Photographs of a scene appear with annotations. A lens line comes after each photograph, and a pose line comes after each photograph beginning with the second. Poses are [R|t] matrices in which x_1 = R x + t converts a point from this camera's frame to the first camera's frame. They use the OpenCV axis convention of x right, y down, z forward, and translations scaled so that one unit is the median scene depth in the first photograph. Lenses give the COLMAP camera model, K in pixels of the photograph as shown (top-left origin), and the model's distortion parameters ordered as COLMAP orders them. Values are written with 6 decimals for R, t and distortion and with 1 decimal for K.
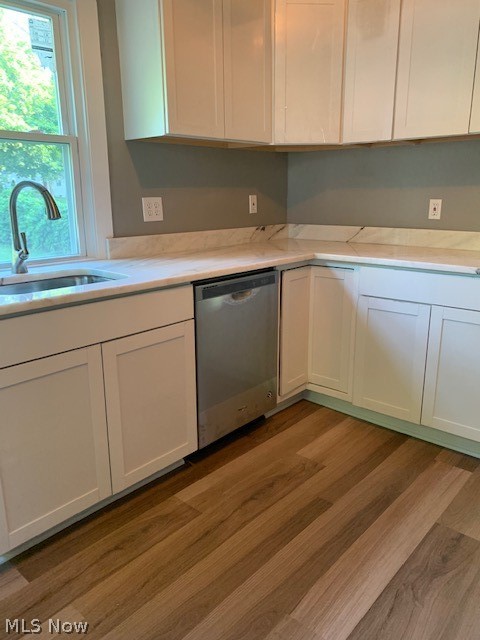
lens RADIAL K [[491.0, 0, 239.8], [0, 491.0, 317.3], [0, 0, 1]] dist [0.019049, -0.015216]
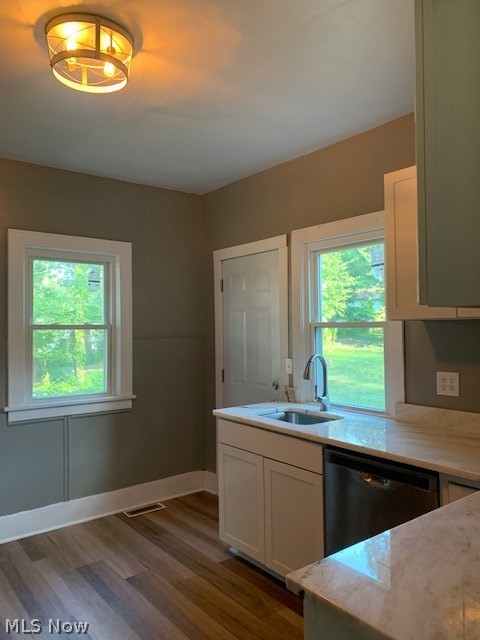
lens RADIAL K [[491.0, 0, 239.8], [0, 491.0, 317.3], [0, 0, 1]] dist [0.019049, -0.015216]
pose [[-0.188861, -0.006545, -0.981982, 0.900370], [-0.230294, 0.972386, 0.037810, -0.297230], [0.954618, 0.233286, -0.185153, 0.766551]]
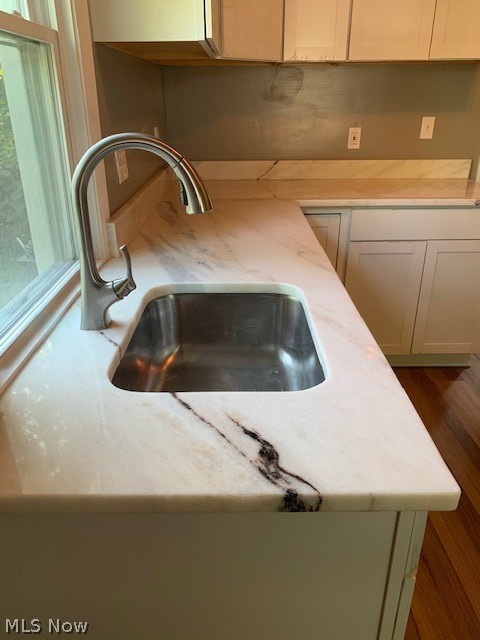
lens RADIAL K [[491.0, 0, 239.8], [0, 491.0, 317.3], [0, 0, 1]] dist [0.019049, -0.015216]
pose [[0.743764, -0.271412, 0.610860, -0.508523], [0.166784, 0.960305, 0.223603, -0.148874], [-0.647301, -0.064426, 0.759507, 0.425840]]
